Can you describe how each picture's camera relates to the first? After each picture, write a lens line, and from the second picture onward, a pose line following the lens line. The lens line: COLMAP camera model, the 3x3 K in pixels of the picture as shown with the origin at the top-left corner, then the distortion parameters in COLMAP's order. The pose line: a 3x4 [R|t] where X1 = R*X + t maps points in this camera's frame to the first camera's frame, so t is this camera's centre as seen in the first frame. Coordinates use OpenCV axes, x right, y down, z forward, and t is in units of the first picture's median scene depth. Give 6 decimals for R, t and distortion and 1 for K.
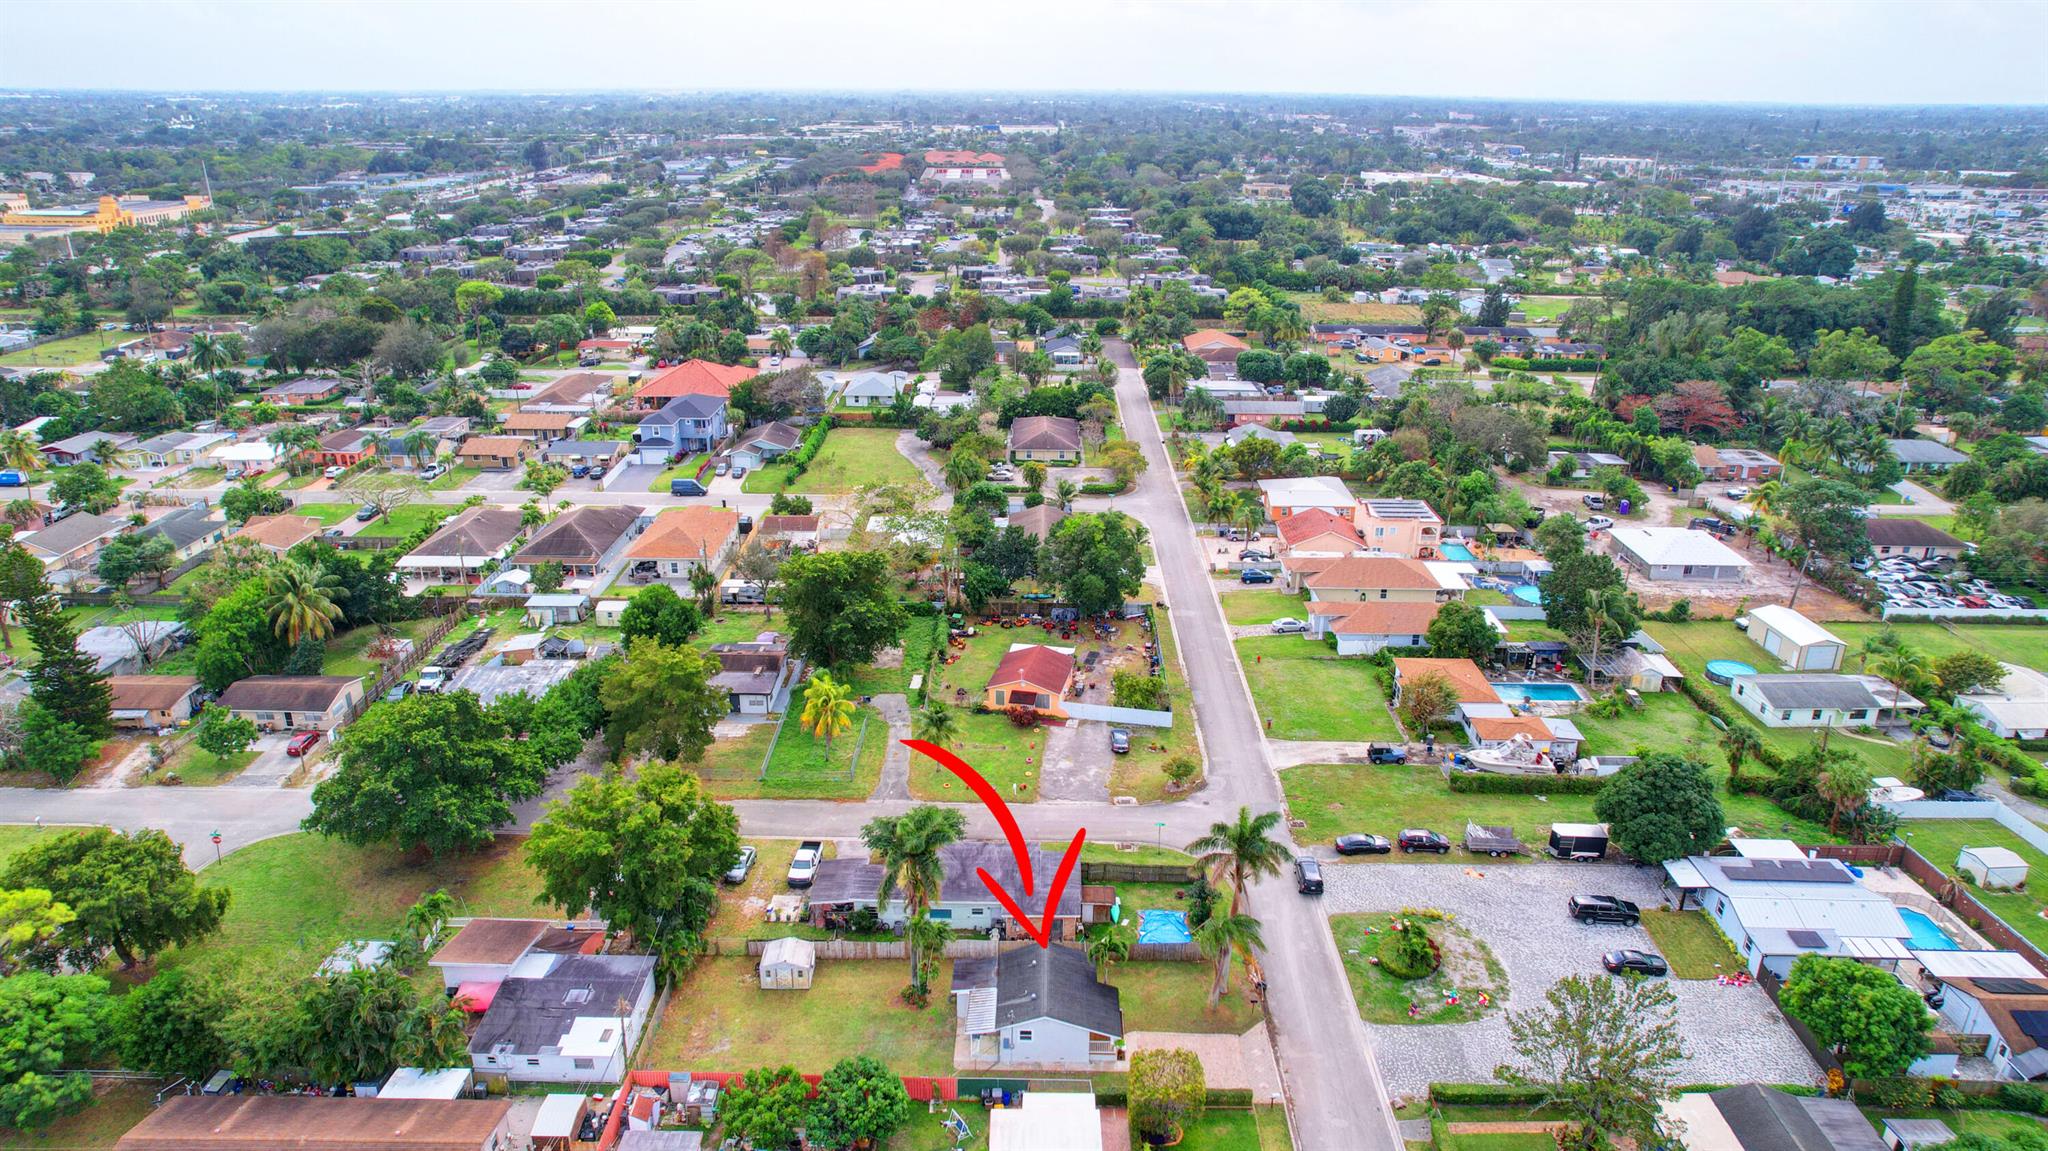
lens RADIAL K [[1309.4, 0, 1024.0], [0, 1309.4, 575.5], [0, 0, 1]] dist [-0.070610, 0.063120]
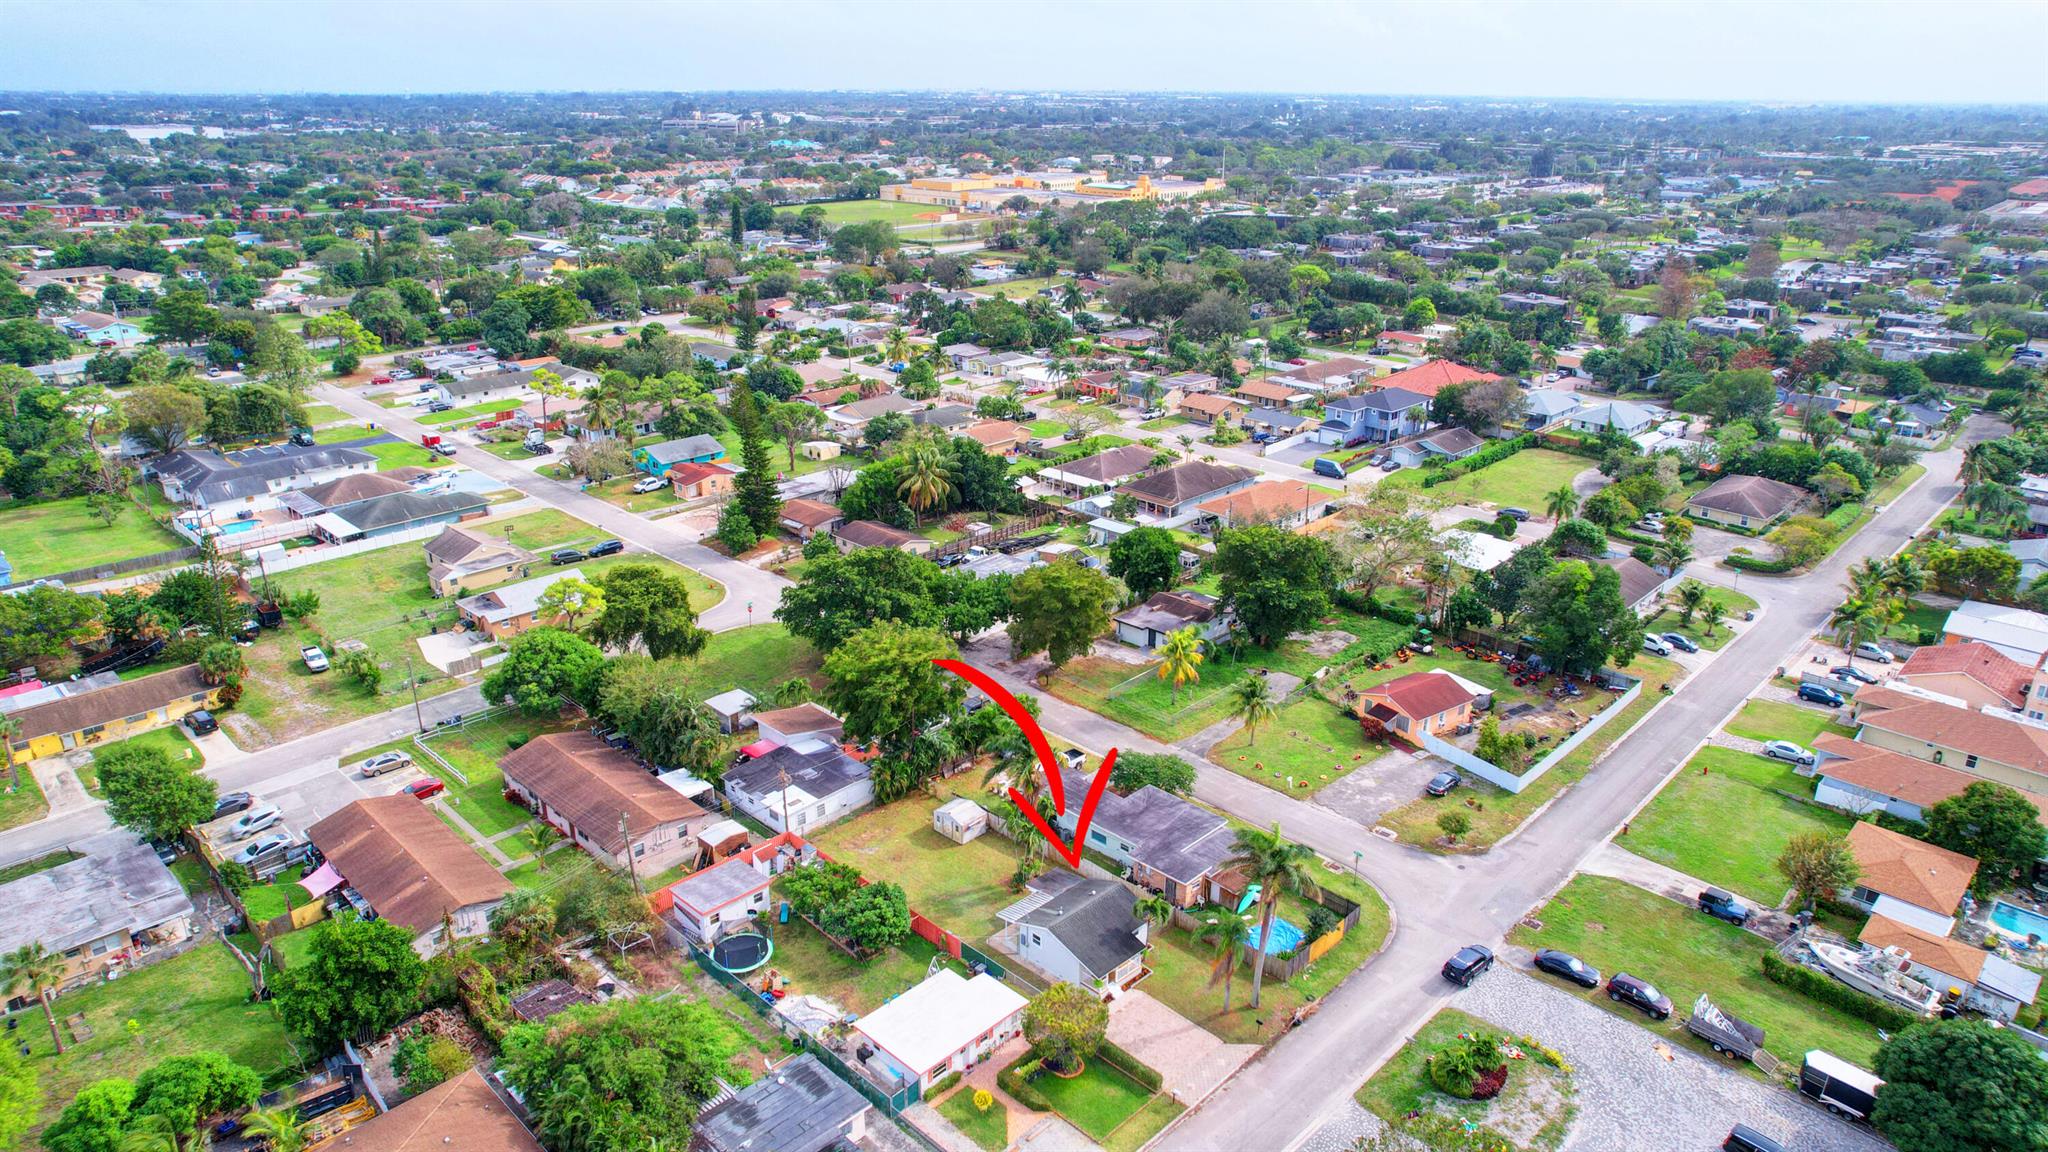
lens RADIAL K [[1309.4, 0, 1024.0], [0, 1309.4, 576.0], [0, 0, 1]] dist [-0.070610, 0.063120]
pose [[0.723747, 0.243549, -0.645658, 0.384130], [-0.246668, 0.965137, 0.087558, -0.022397], [0.644473, 0.095893, 0.758590, 0.078233]]
